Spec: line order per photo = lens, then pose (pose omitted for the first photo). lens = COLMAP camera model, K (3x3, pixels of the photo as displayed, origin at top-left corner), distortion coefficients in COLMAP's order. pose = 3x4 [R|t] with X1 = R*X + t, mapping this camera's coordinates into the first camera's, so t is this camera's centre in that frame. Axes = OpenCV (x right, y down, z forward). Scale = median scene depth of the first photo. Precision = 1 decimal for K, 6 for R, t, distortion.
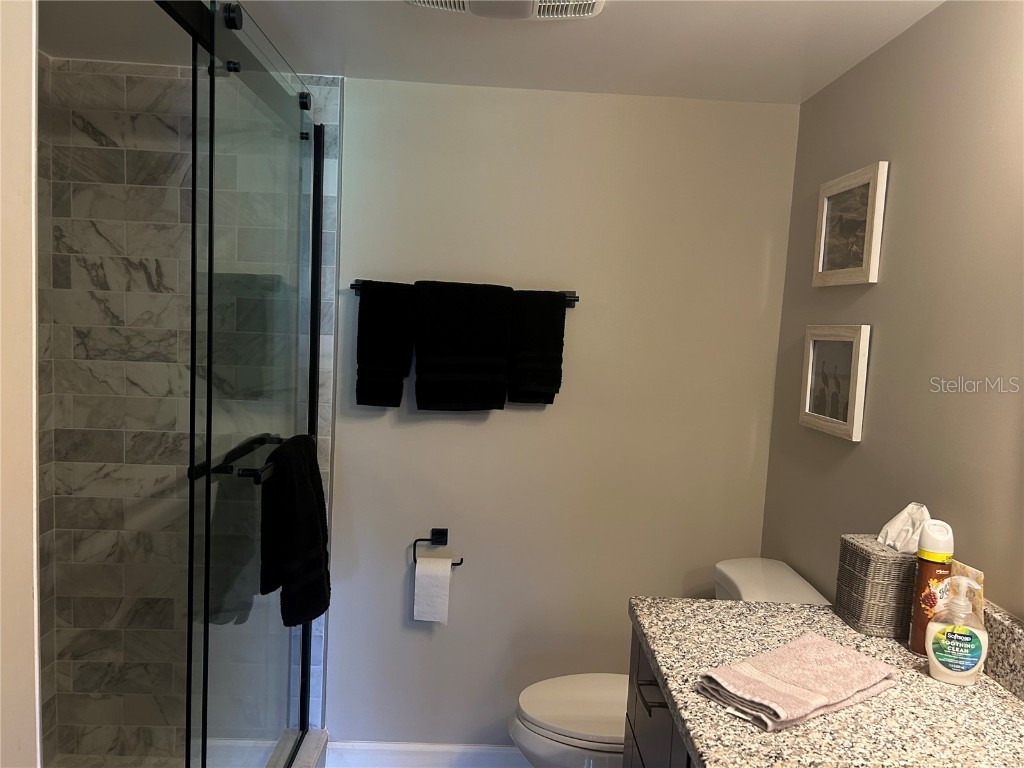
lens RADIAL K [[767.7, 0, 524.8], [0, 767.7, 383.9], [0, 0, 1]] dist [0.058281, -0.066641]
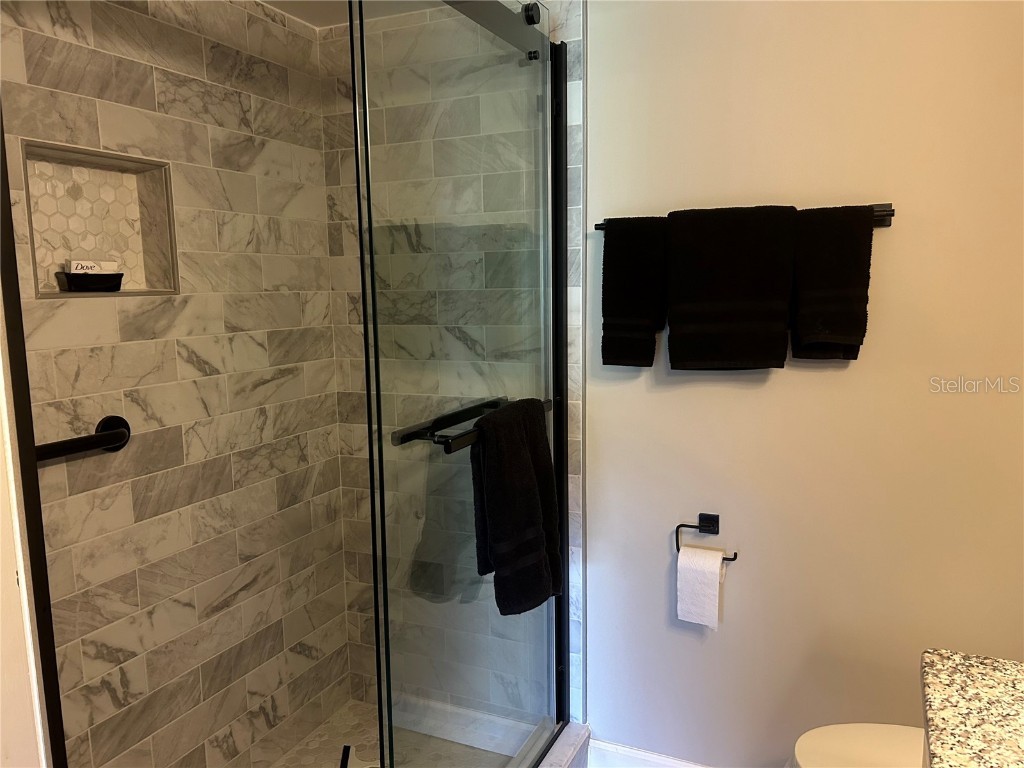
lens RADIAL K [[767.7, 0, 531.5], [0, 767.7, 384.2], [0, 0, 1]] dist [0.058281, -0.066641]
pose [[0.892839, -0.003409, -0.450363, 0.096886], [0.023257, 0.998986, 0.038545, 0.013897], [0.449775, -0.044889, 0.892013, 0.195498]]
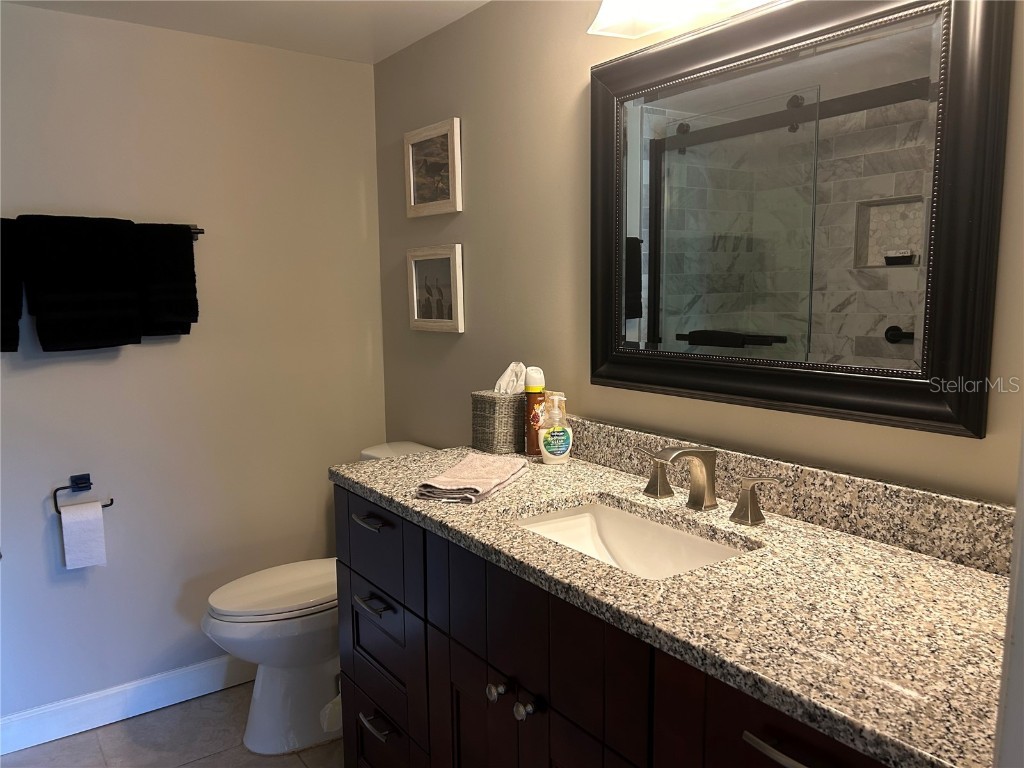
lens RADIAL K [[767.7, 0, 538.1], [0, 767.7, 389.5], [0, 0, 1]] dist [0.058281, -0.066641]
pose [[0.812265, -0.136691, 0.567046, -0.192534], [0.100844, 0.990423, 0.094297, 0.050735], [-0.574505, -0.019411, 0.818271, -0.136520]]
